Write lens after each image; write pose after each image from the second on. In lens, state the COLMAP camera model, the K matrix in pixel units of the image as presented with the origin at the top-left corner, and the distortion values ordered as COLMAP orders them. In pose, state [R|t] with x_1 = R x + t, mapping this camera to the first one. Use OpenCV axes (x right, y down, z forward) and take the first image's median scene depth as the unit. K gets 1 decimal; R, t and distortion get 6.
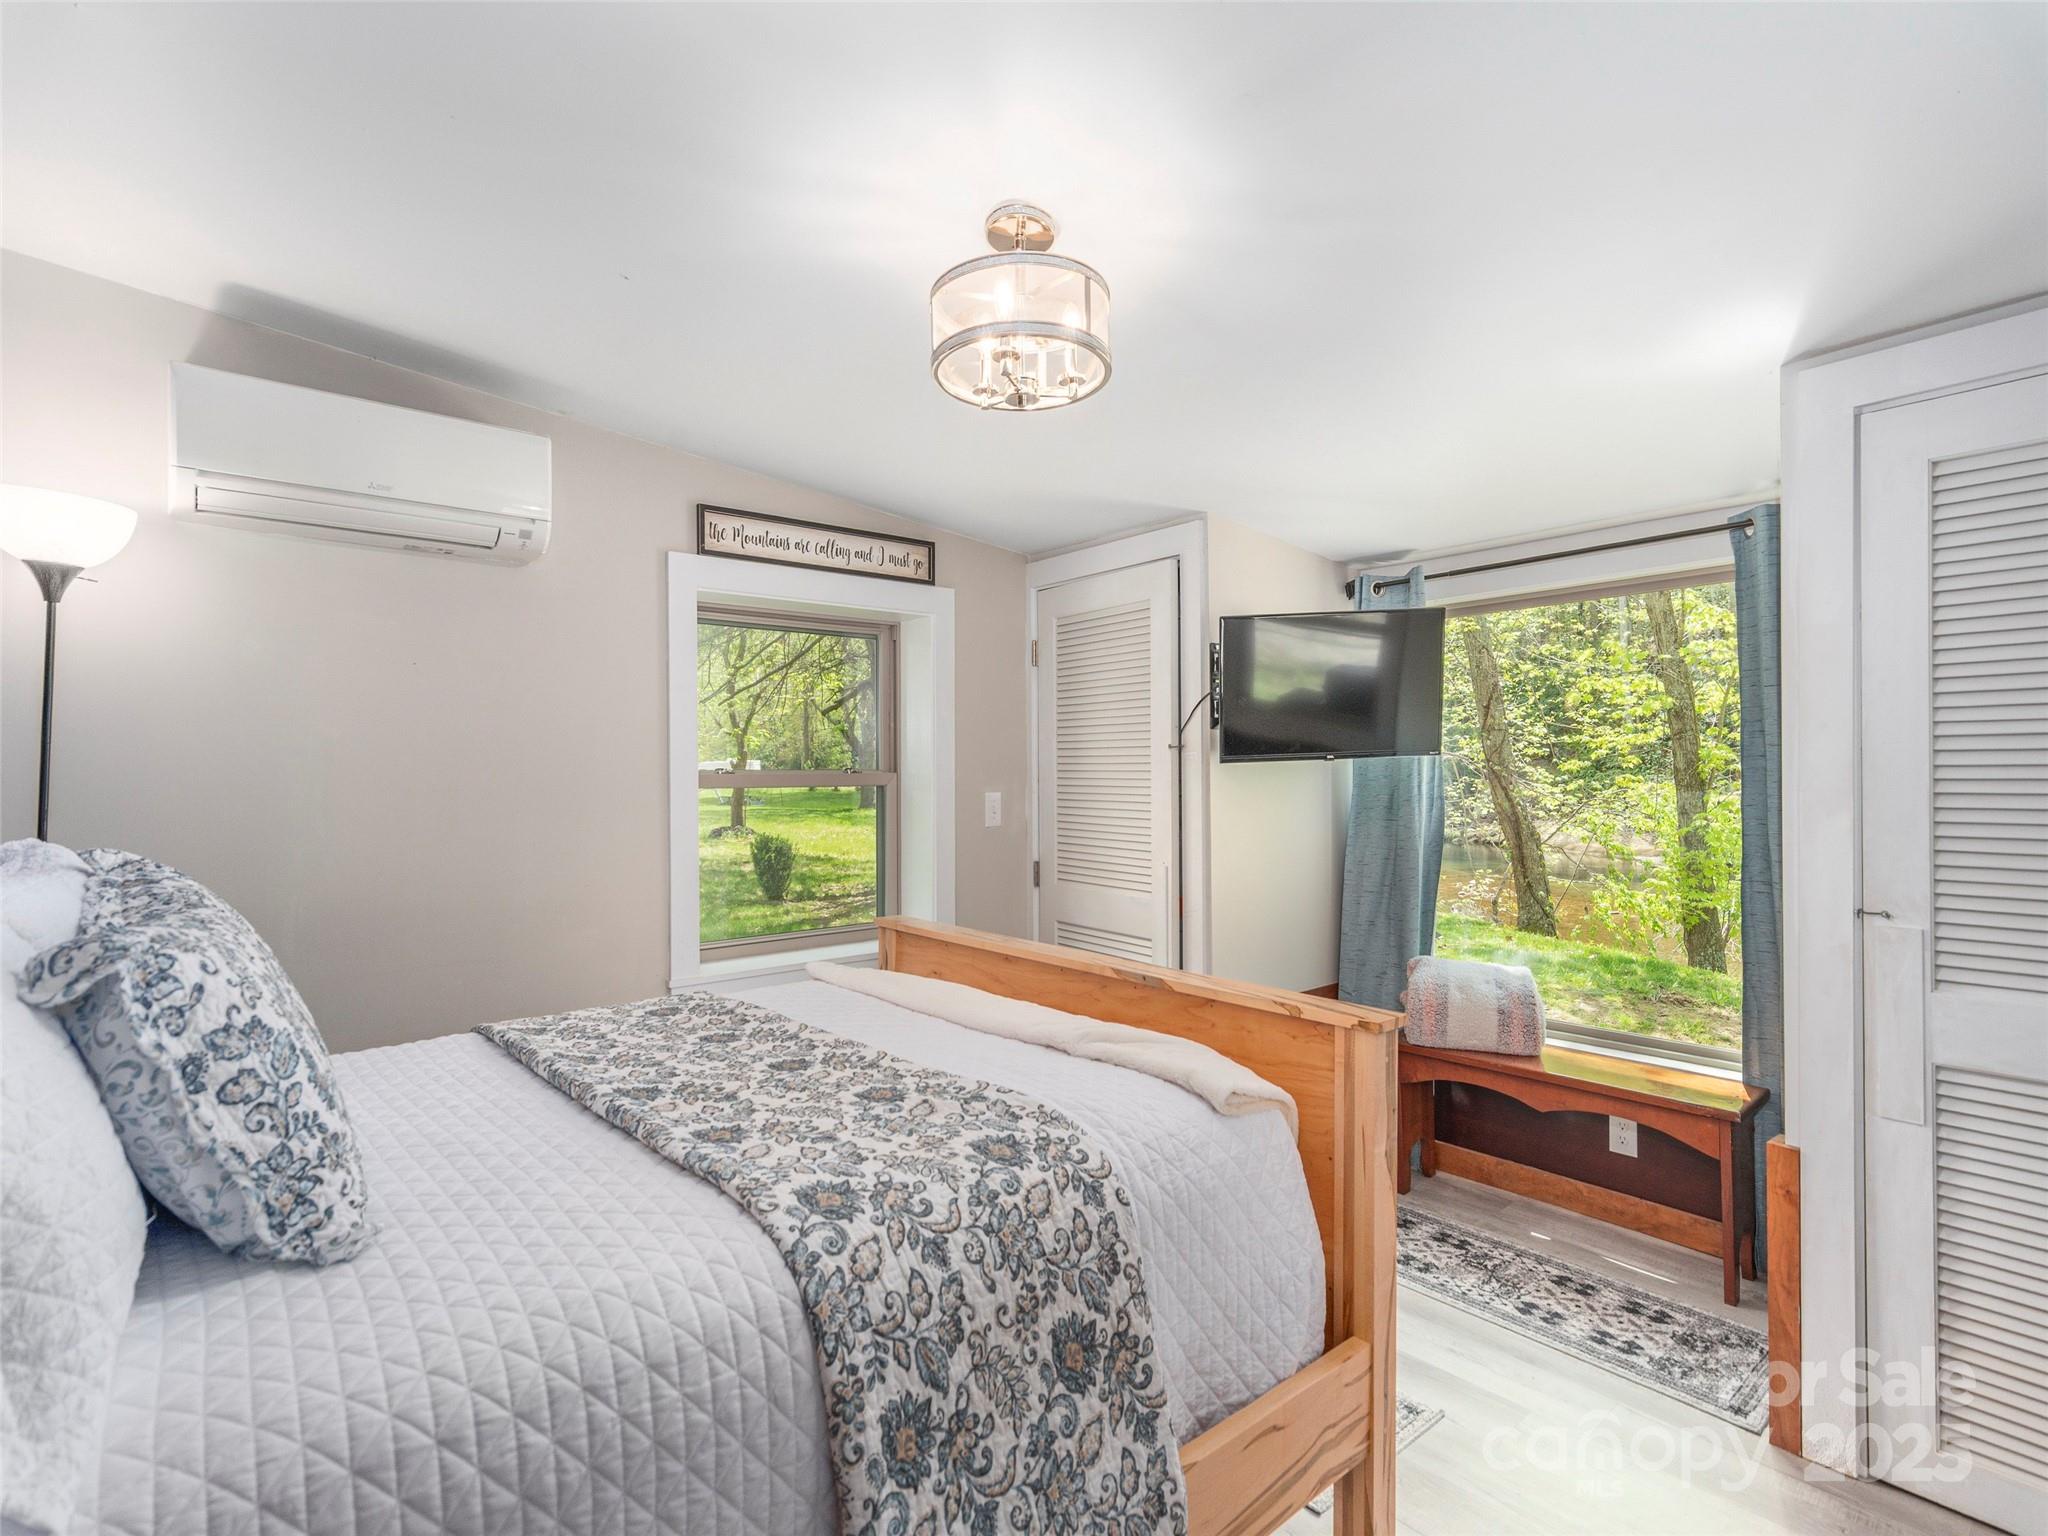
lens RADIAL K [[1008.4, 0, 1023.9], [0, 1008.4, 767.6], [0, 0, 1]] dist [0.007668, -0.000212]
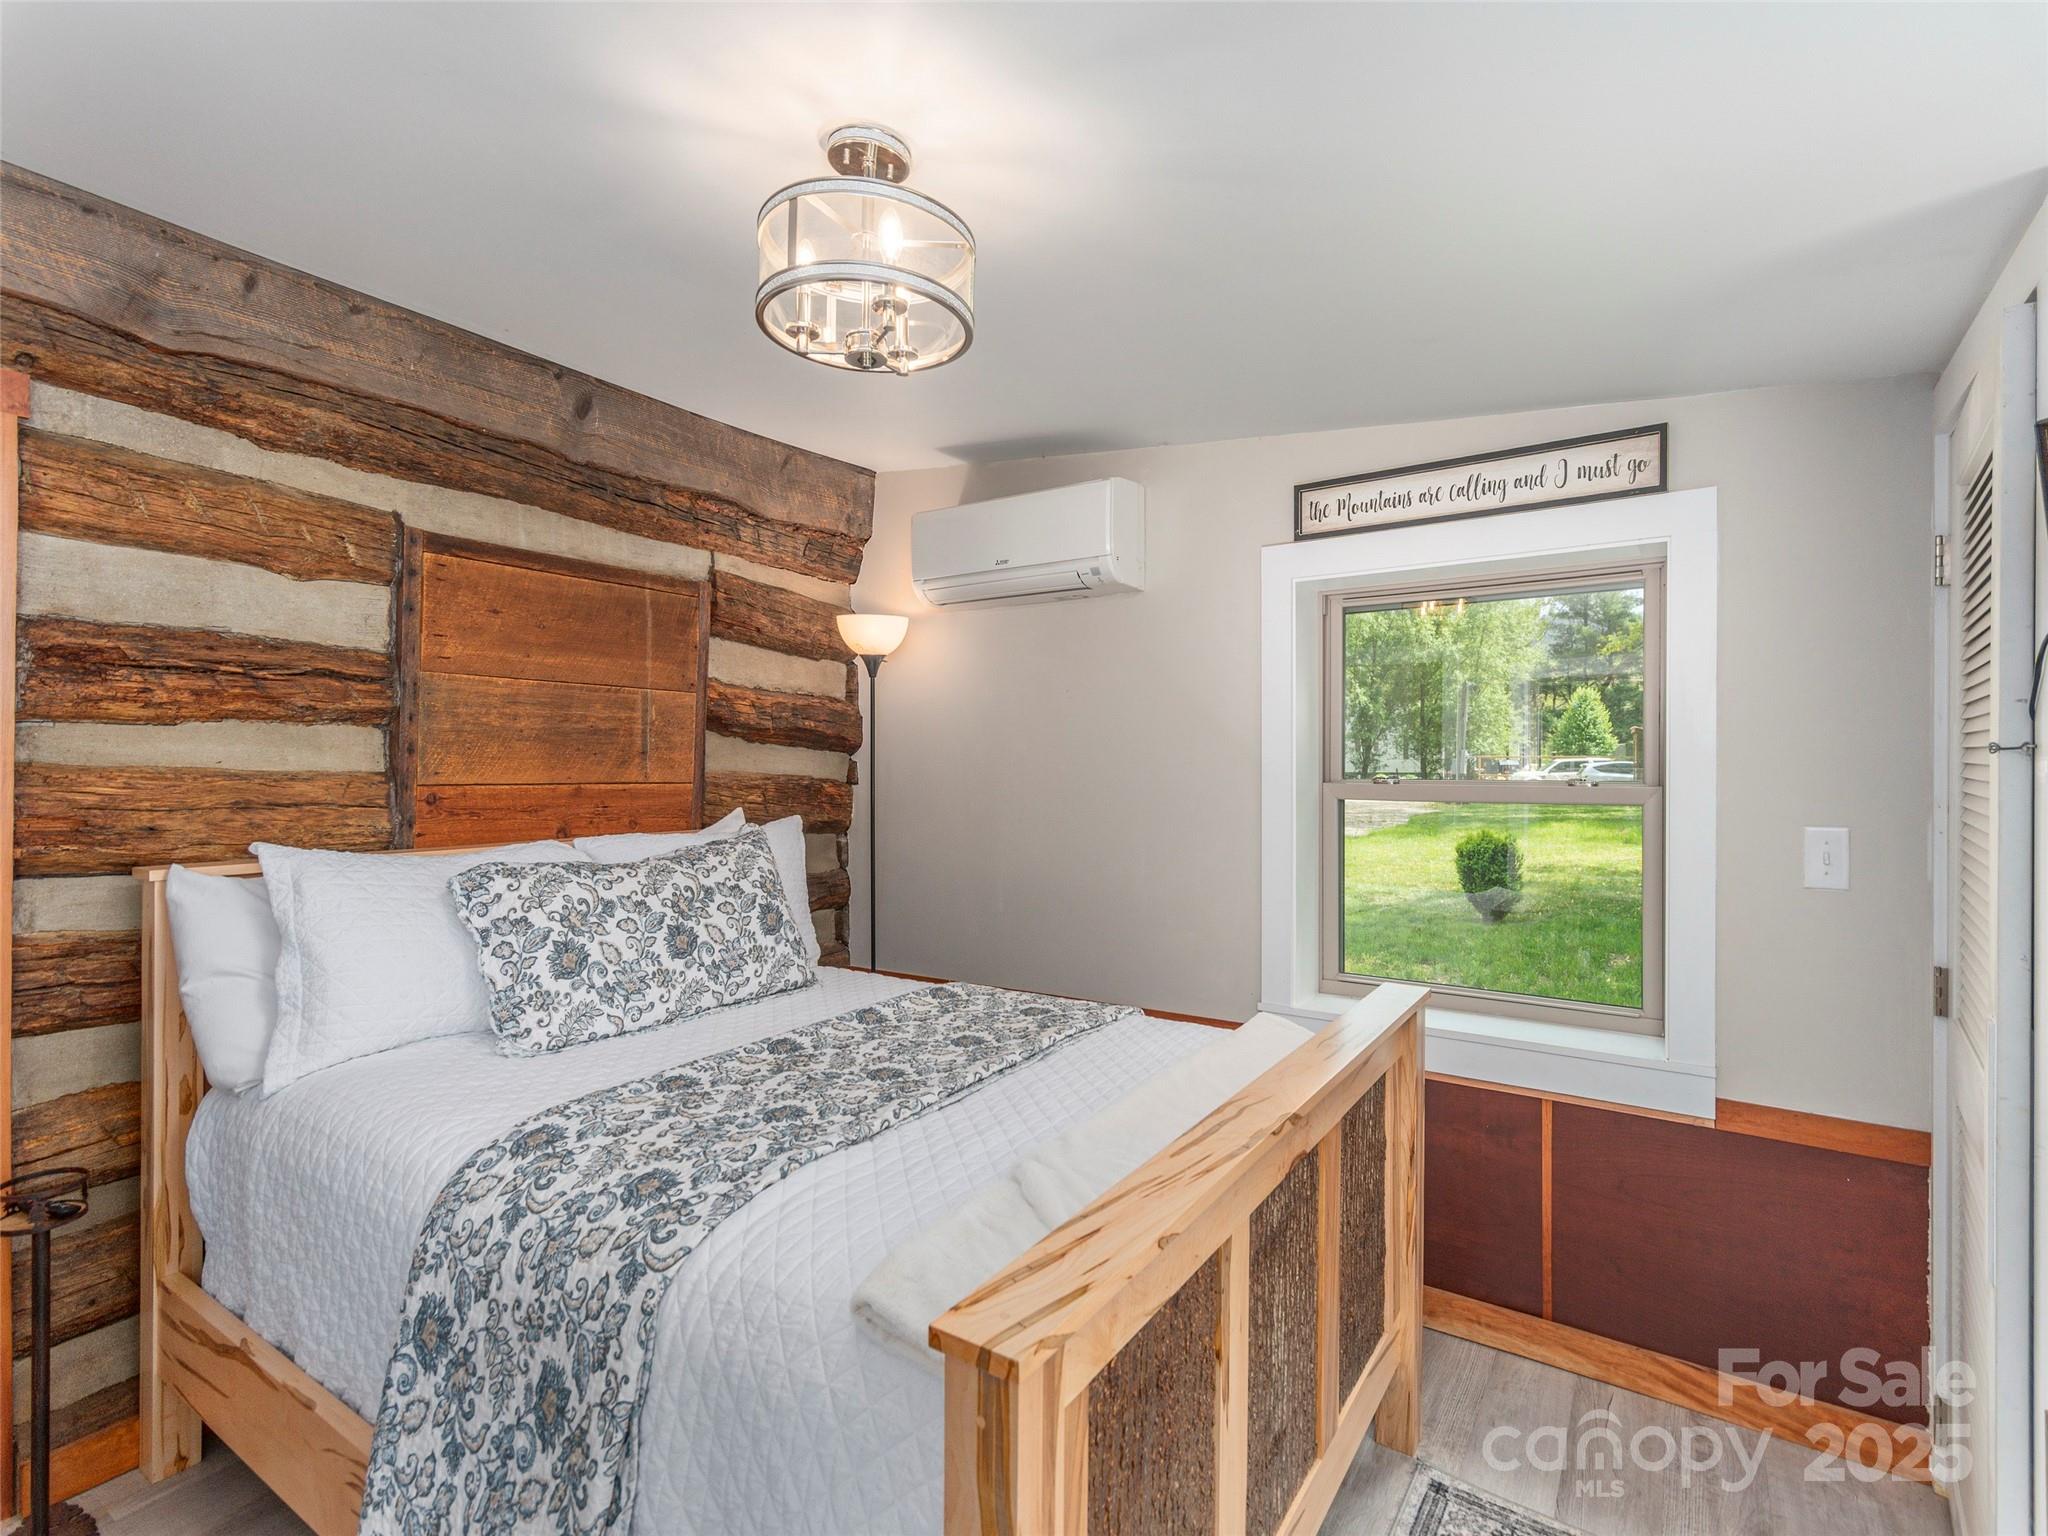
lens RADIAL K [[1008.4, 0, 1020.4], [0, 1008.4, 768.0], [0, 0, 1]] dist [0.007668, -0.000212]
pose [[0.261107, 0.010161, -0.965256, 0.994429], [0.002513, 0.999934, 0.011206, -0.039524], [0.965307, -0.005352, 0.261065, 1.065512]]
